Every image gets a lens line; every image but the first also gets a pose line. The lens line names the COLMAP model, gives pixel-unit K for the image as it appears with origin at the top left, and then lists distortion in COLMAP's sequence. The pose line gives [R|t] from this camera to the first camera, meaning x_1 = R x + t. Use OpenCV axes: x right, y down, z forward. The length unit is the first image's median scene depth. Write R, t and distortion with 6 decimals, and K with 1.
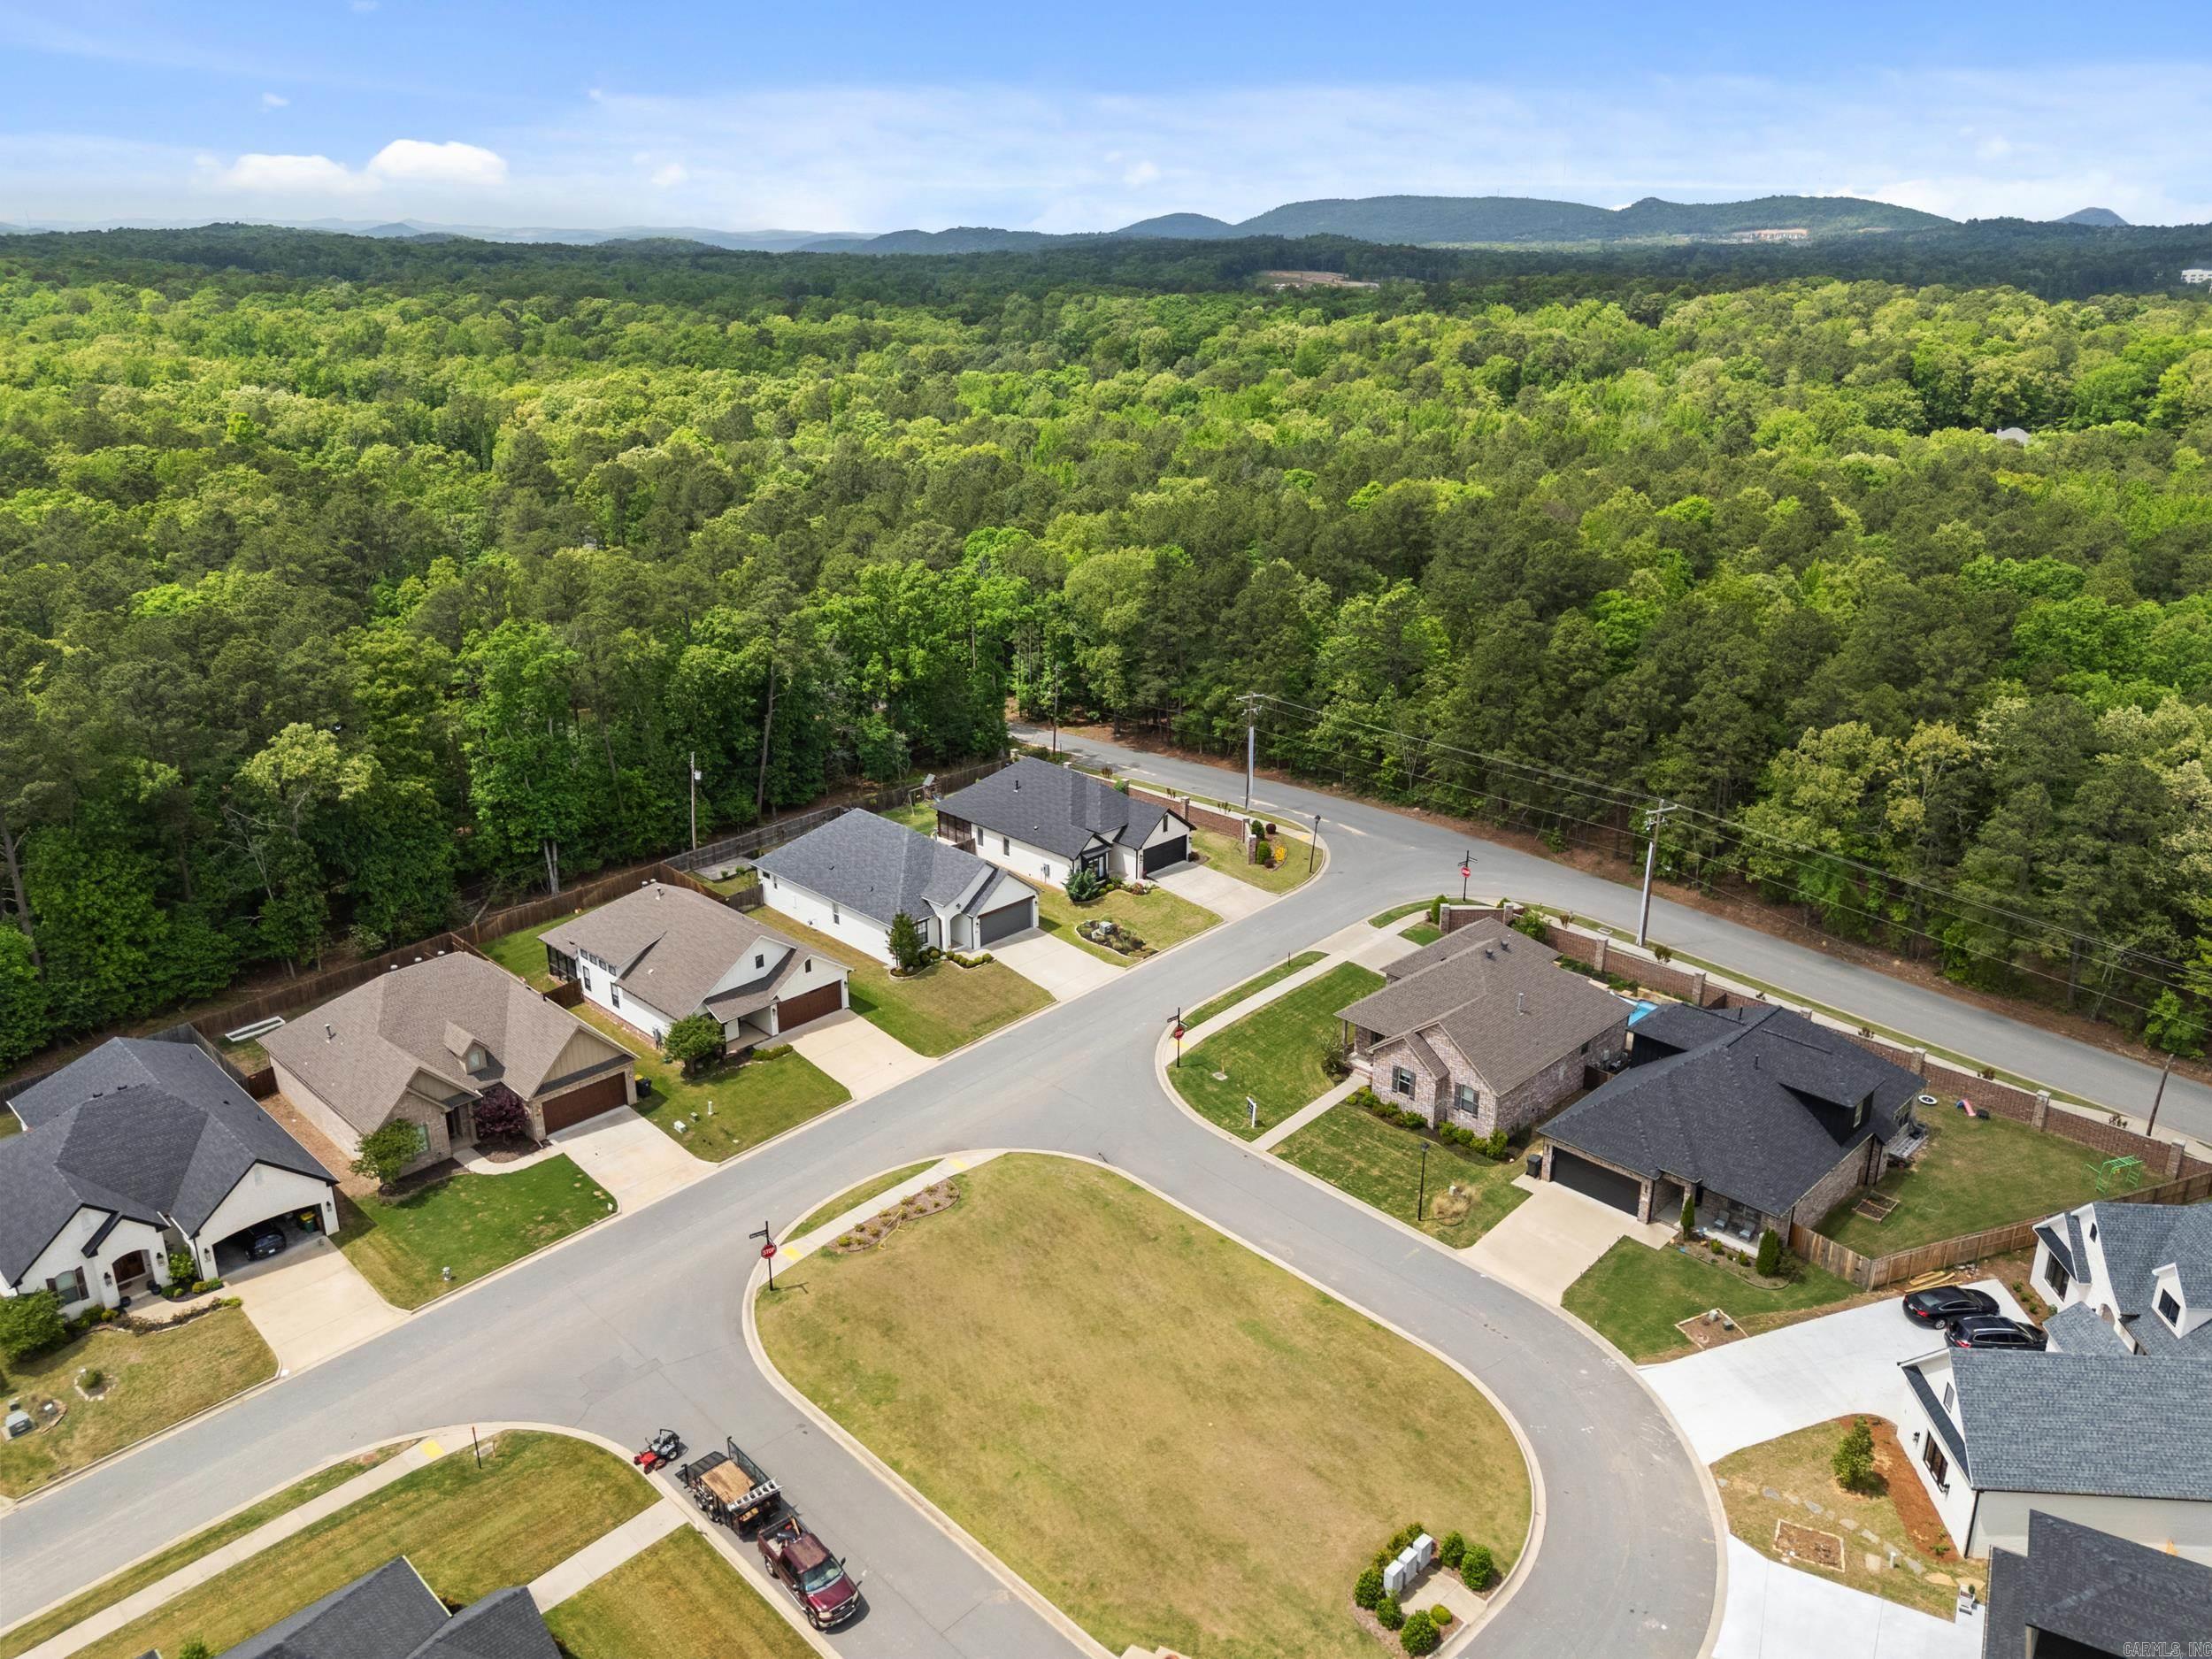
lens RADIAL K [[1639.5, 0, 1113.9], [0, 1639.5, 805.5], [0, 0, 1]] dist [0.045330, -0.025684]
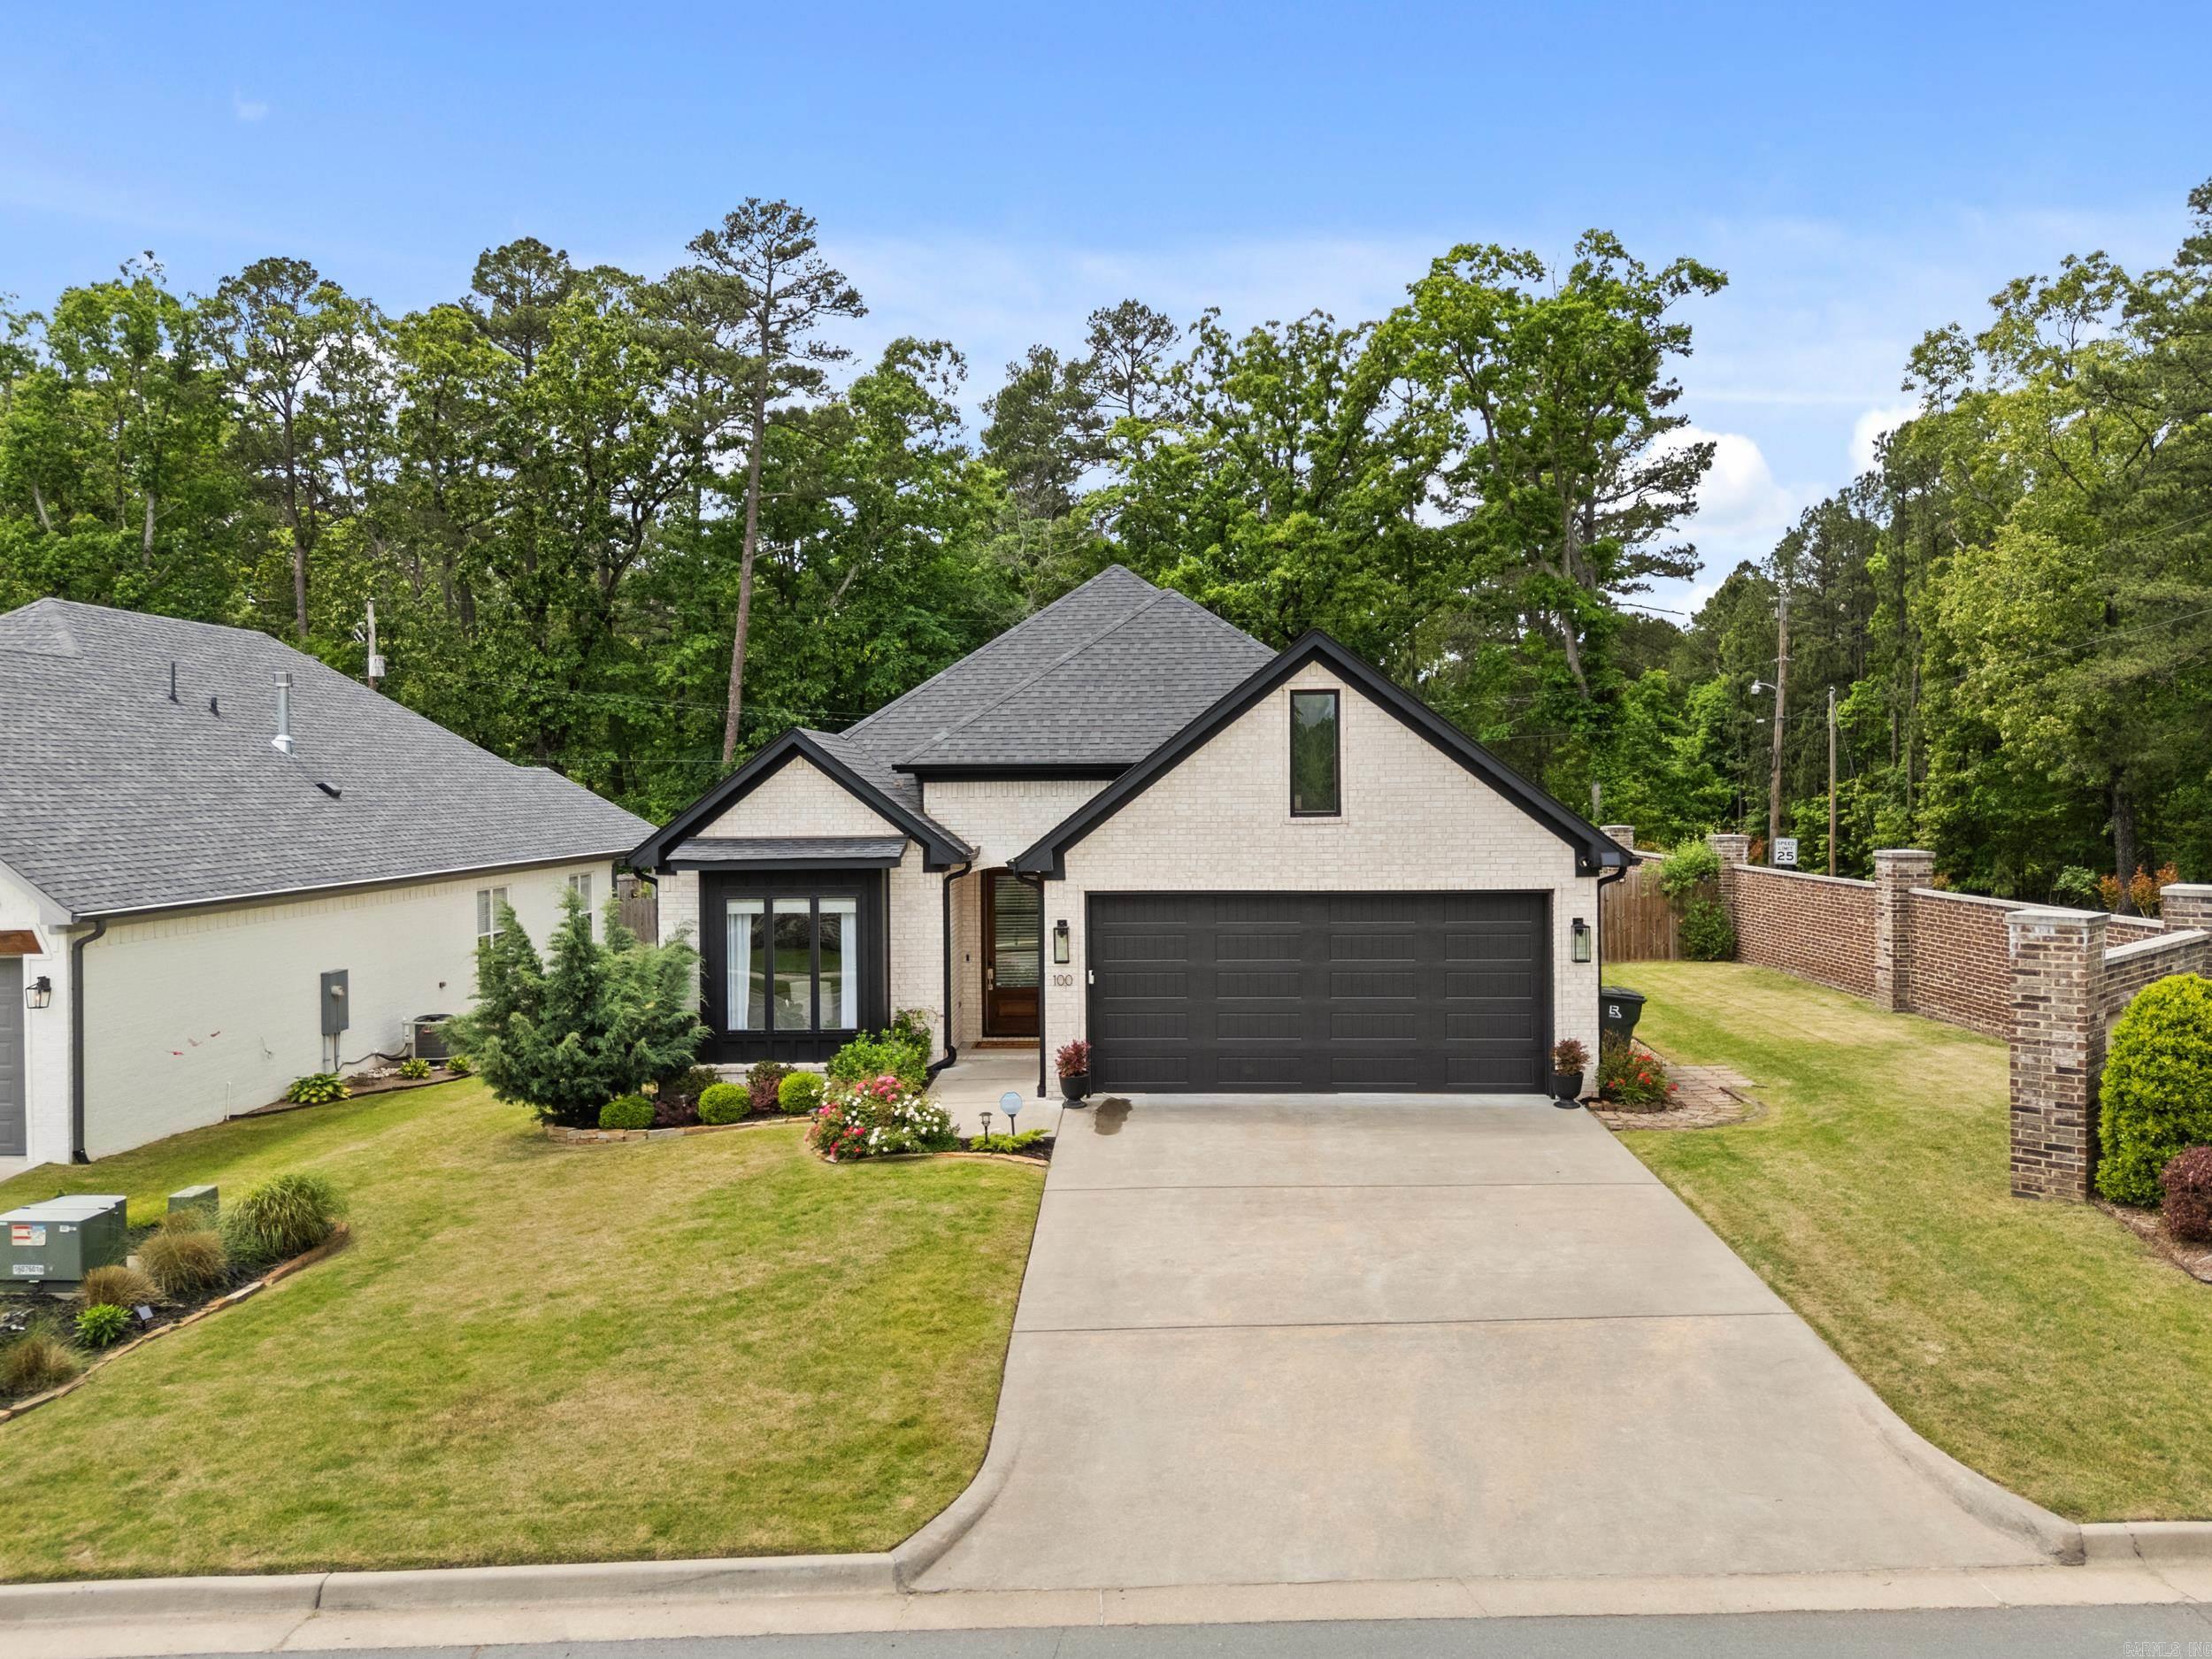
lens RADIAL K [[1639.5, 0, 1113.9], [0, 1639.5, 805.5], [0, 0, 1]] dist [0.045330, -0.025684]
pose [[0.673873, 0.001881, -0.738844, 0.117035], [-0.229689, 0.950981, -0.207071, 0.045838], [0.702237, 0.309244, 0.641273, 0.849798]]
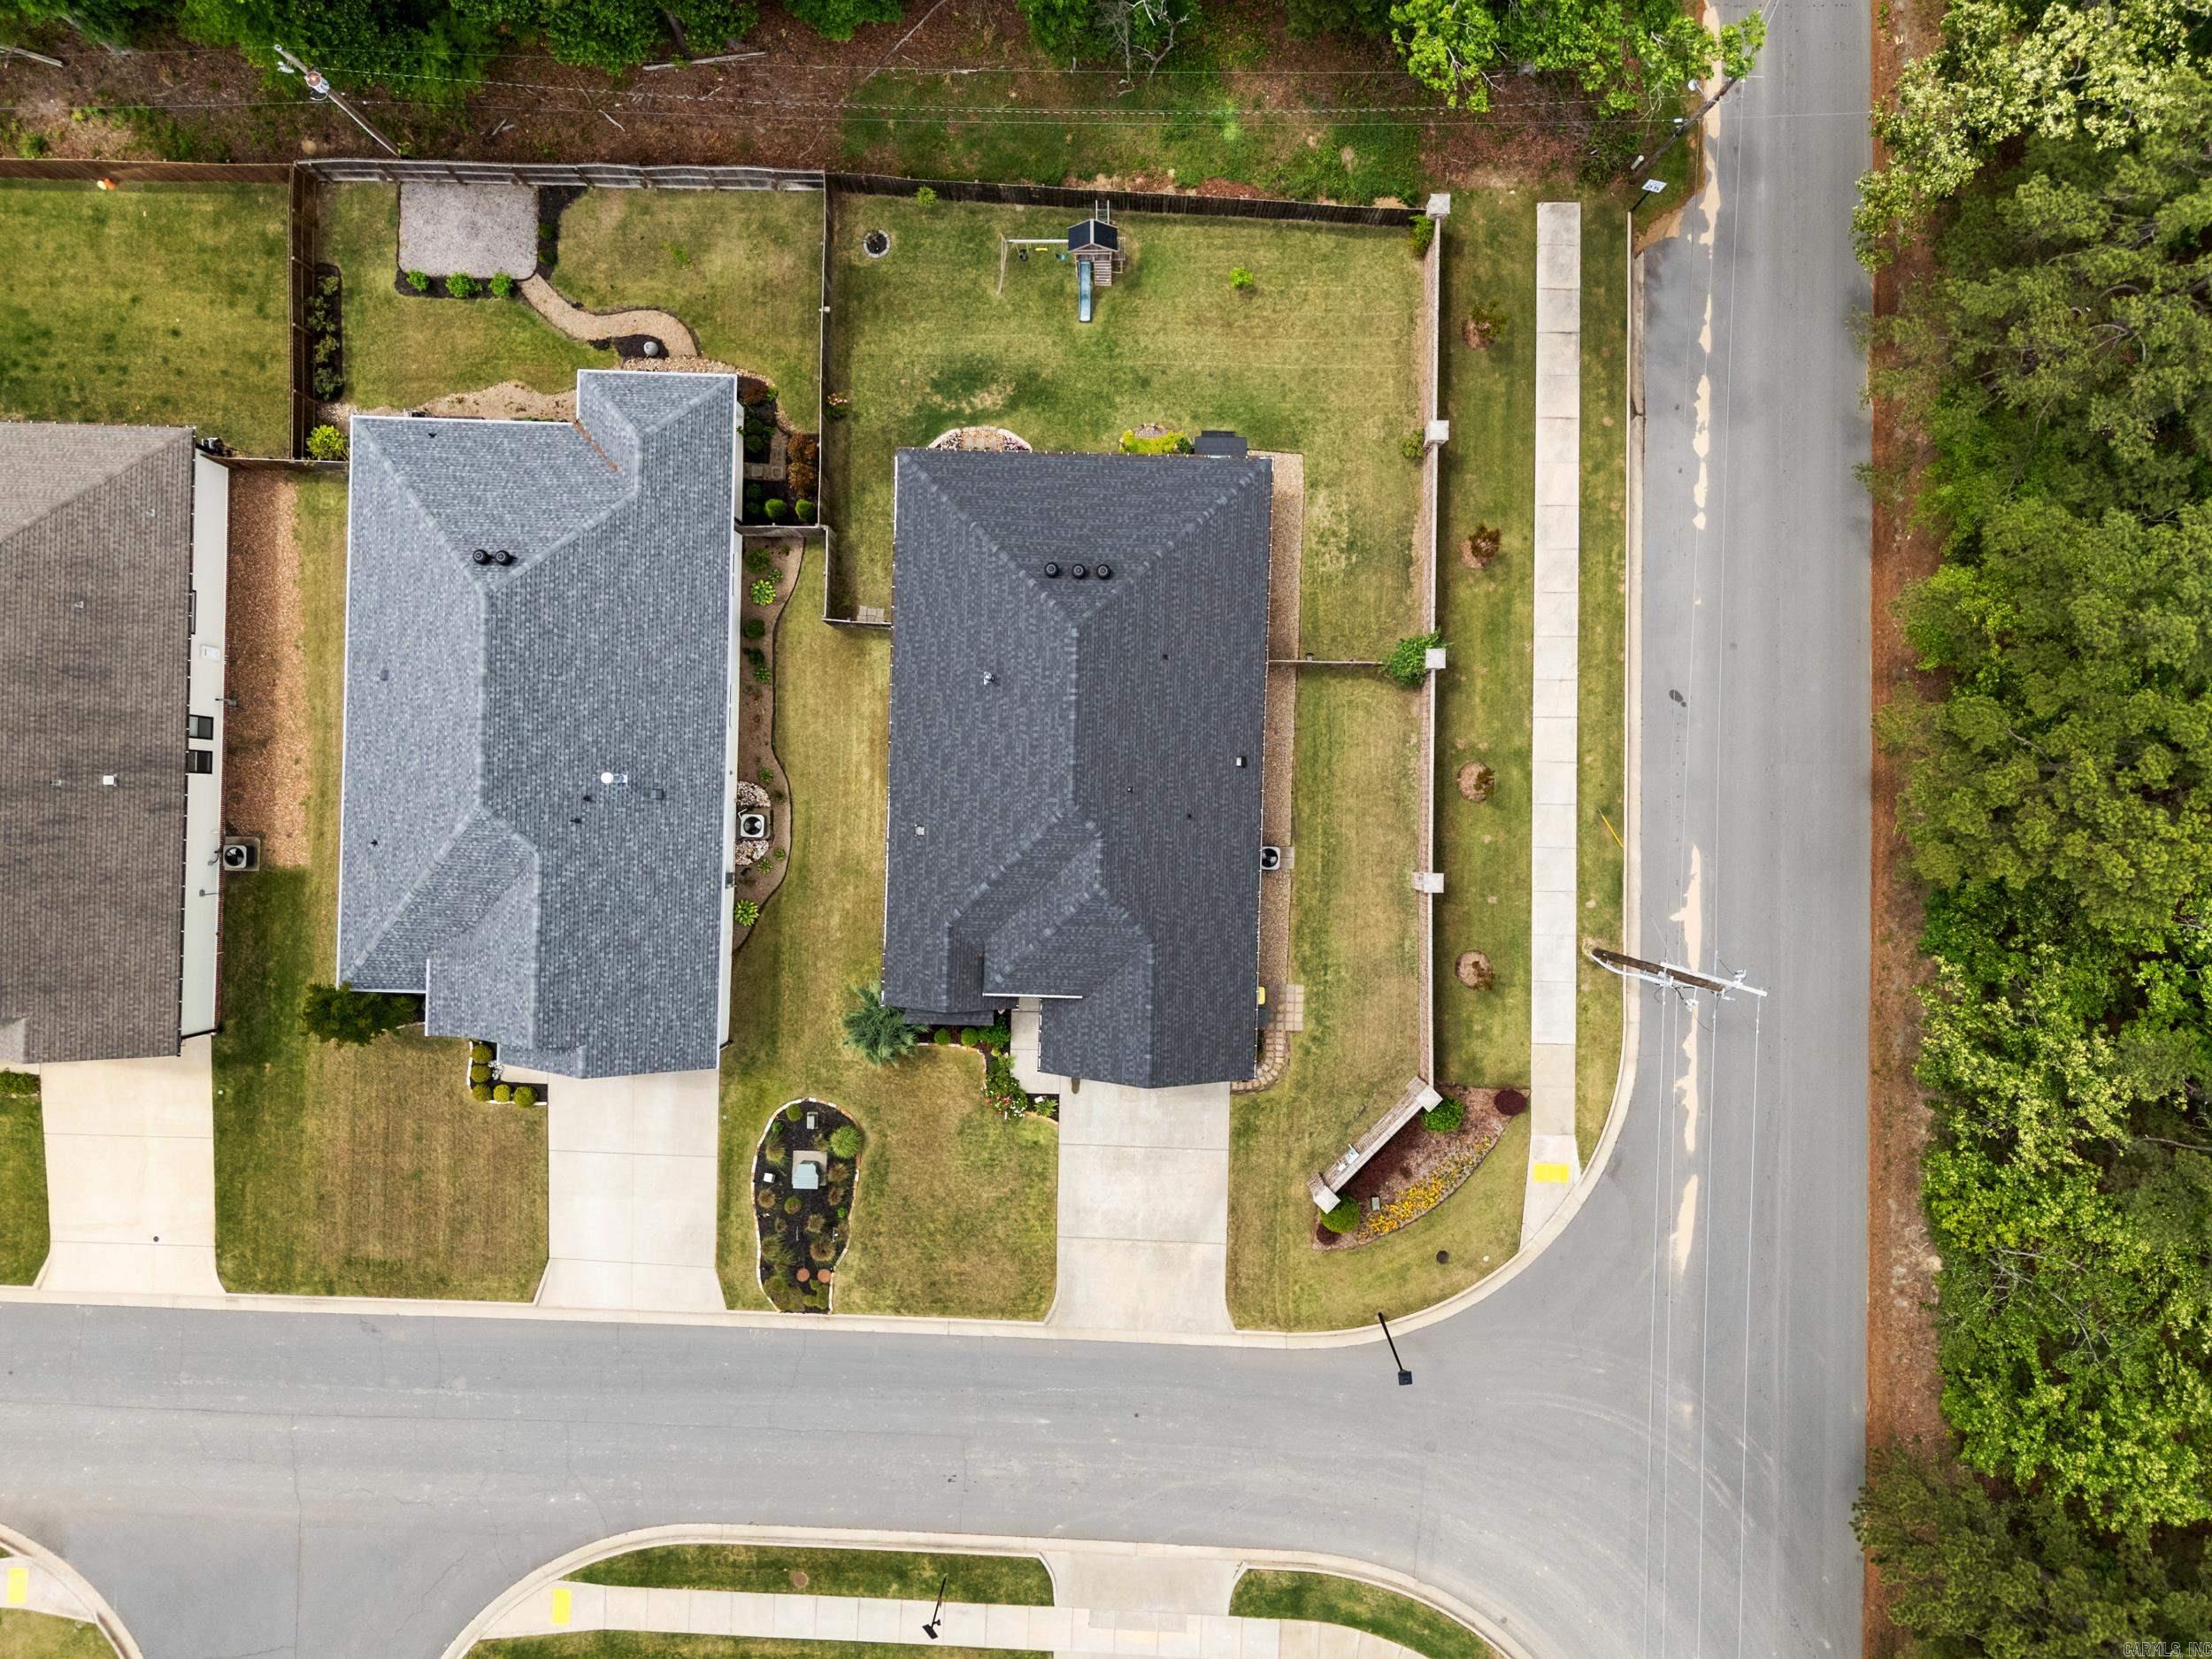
lens RADIAL K [[1639.5, 0, 1113.9], [0, 1639.5, 805.5], [0, 0, 1]] dist [0.045330, -0.025684]
pose [[0.682054, 0.731299, -0.002124, -0.018793], [-0.233061, 0.220117, 0.947223, -0.350725], [0.693171, -0.645562, 0.320569, 0.860490]]
